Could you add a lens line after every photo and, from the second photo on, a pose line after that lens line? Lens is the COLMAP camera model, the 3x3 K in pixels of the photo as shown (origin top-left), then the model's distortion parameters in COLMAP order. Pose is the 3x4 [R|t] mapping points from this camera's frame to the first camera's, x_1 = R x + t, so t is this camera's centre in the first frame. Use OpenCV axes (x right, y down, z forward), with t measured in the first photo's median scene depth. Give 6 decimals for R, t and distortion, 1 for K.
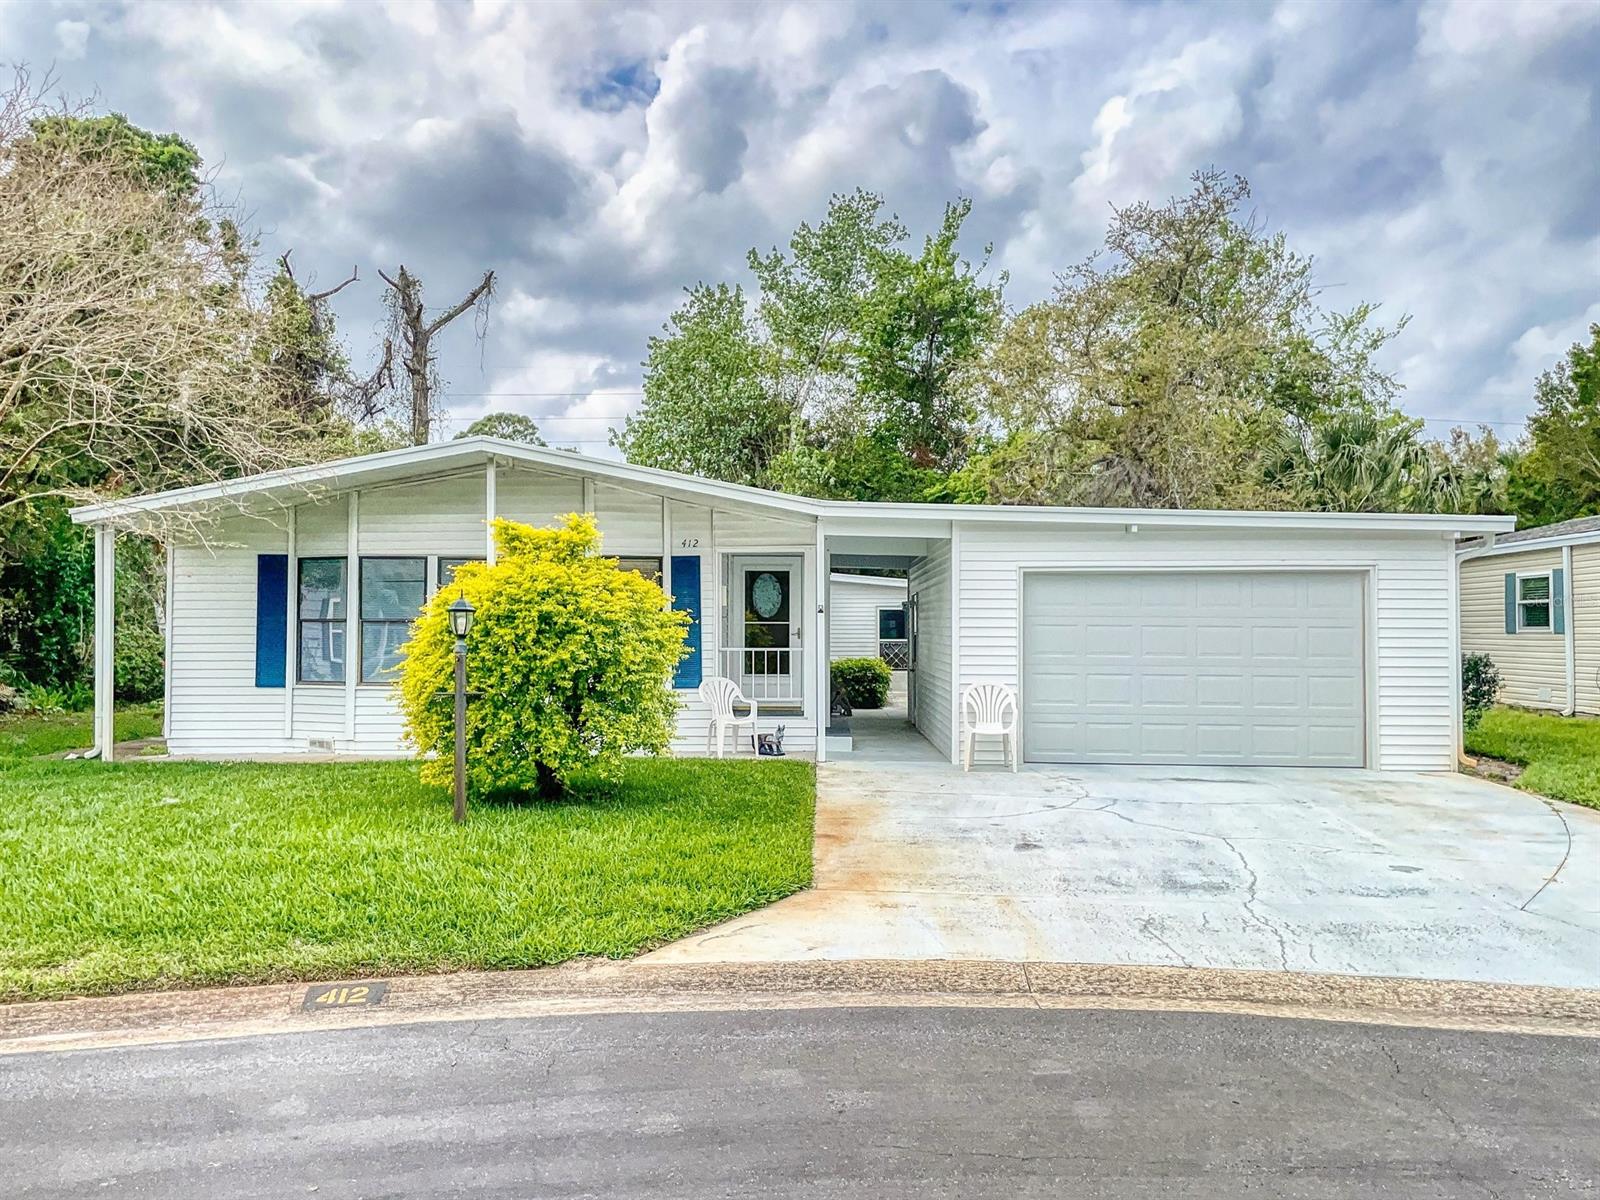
lens RADIAL K [[1237.6, 0, 799.2], [0, 1237.6, 600.2], [0, 0, 1]] dist [0.034275, -0.002307]
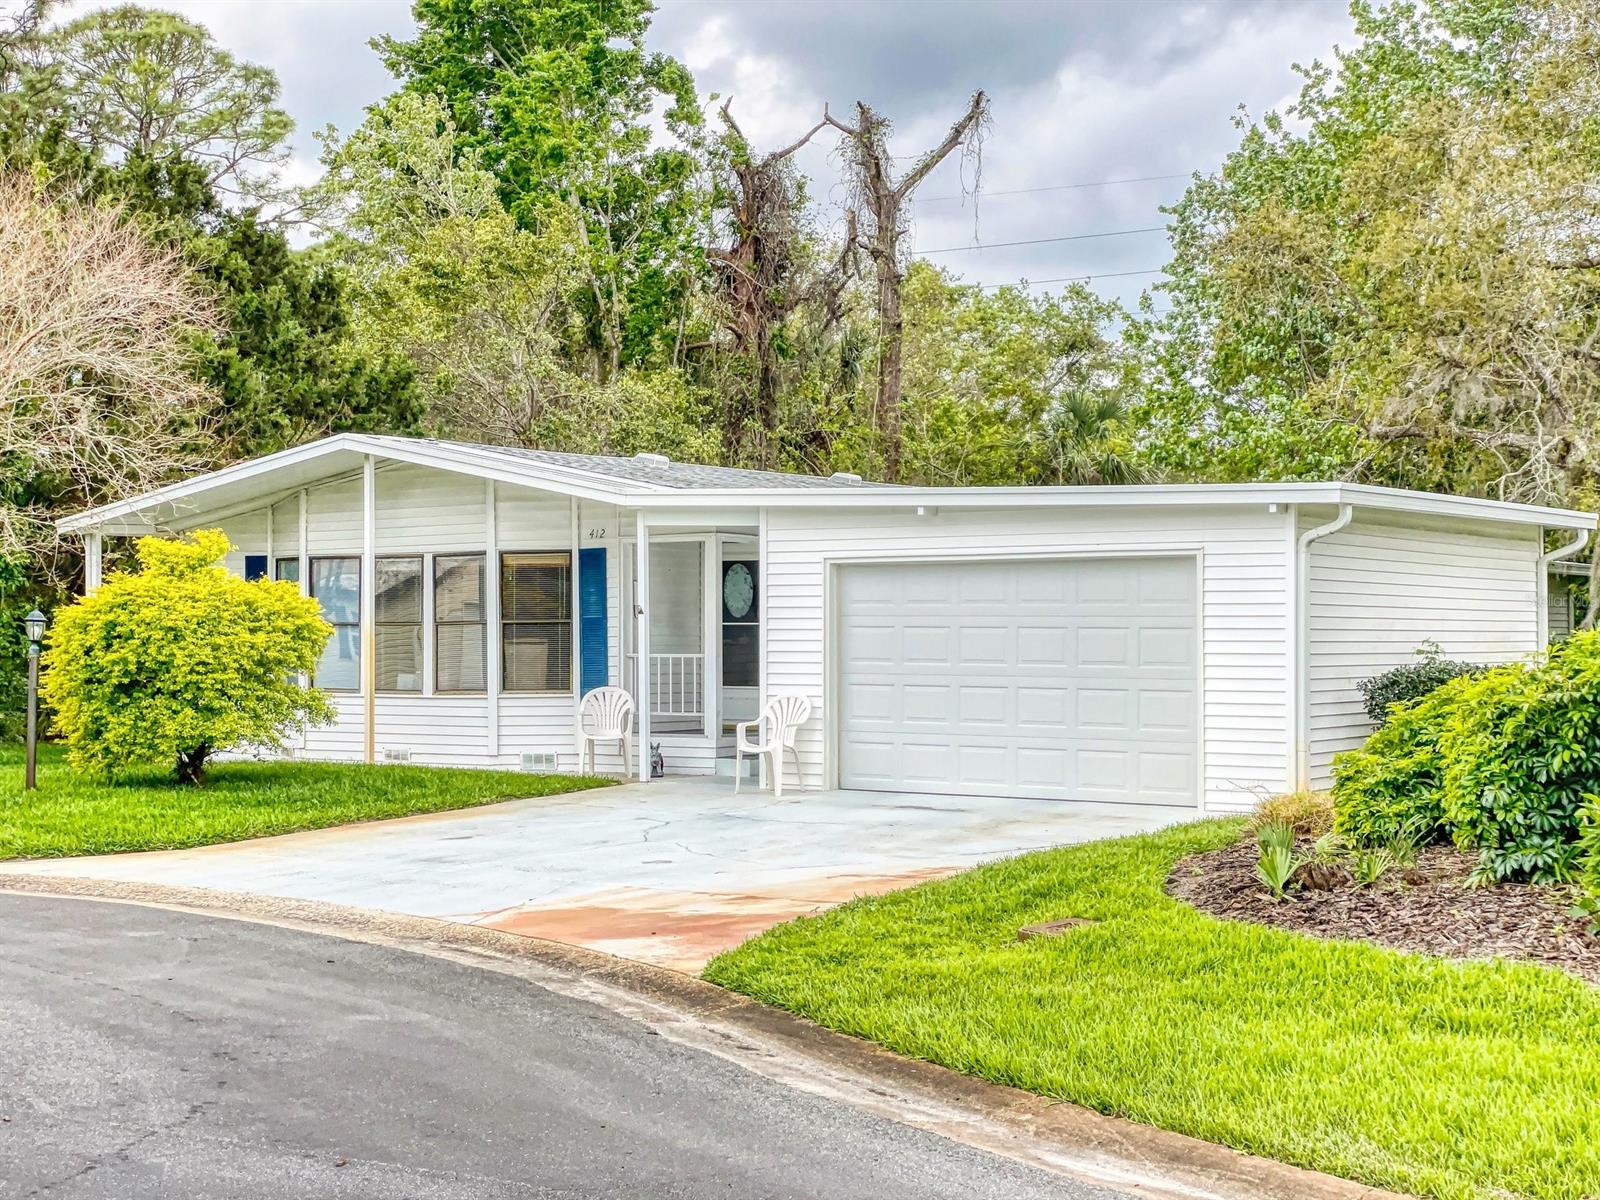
lens RADIAL K [[2425.1, 0, 800.8], [0, 2425.1, 602.7], [0, 0, 1]] dist [0.006190, 0.000000]
pose [[0.838245, -0.007660, -0.545240, 1.003550], [0.014775, 0.999853, 0.008669, -0.010206], [0.545094, -0.015322, 0.838235, -0.381550]]
